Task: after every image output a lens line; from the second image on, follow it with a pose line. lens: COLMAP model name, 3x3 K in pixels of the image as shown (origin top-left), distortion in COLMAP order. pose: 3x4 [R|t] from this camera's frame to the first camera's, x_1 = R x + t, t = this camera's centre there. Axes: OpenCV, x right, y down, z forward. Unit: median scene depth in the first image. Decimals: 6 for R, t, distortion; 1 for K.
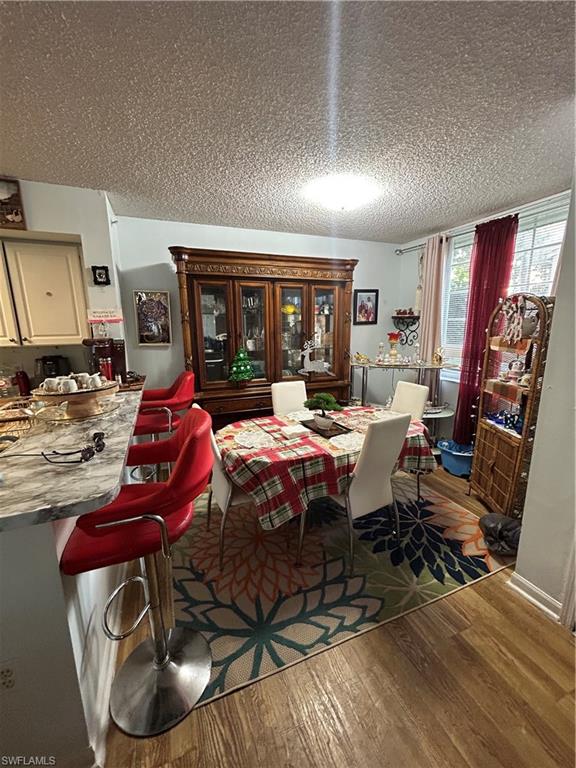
lens RADIAL K [[308.8, 0, 288.6], [0, 308.8, 385.6], [0, 0, 1]] dist [-0.001750, 0.000093]
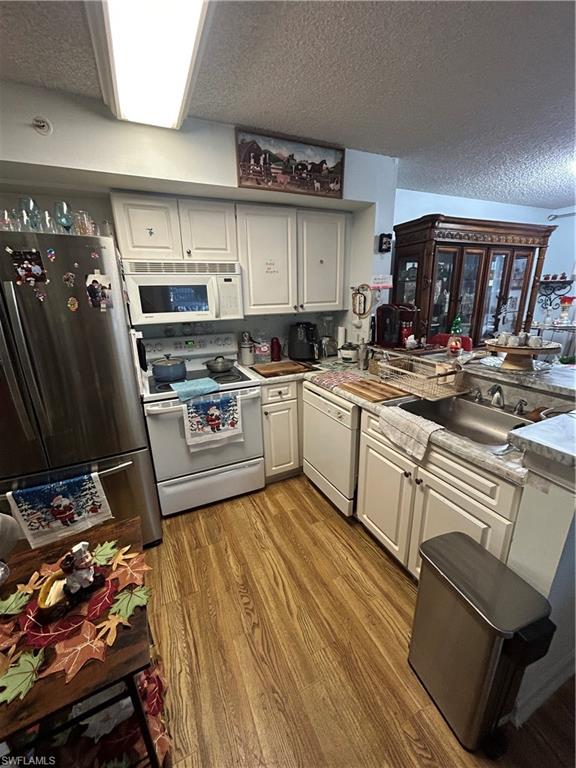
lens RADIAL K [[308.8, 0, 288.4], [0, 308.8, 384.7], [0, 0, 1]] dist [-0.001750, 0.000093]
pose [[0.999113, -0.025191, 0.033738, -0.924925], [0.022086, 0.995747, 0.089439, 0.022492], [-0.035847, -0.088615, 0.995421, -0.077506]]
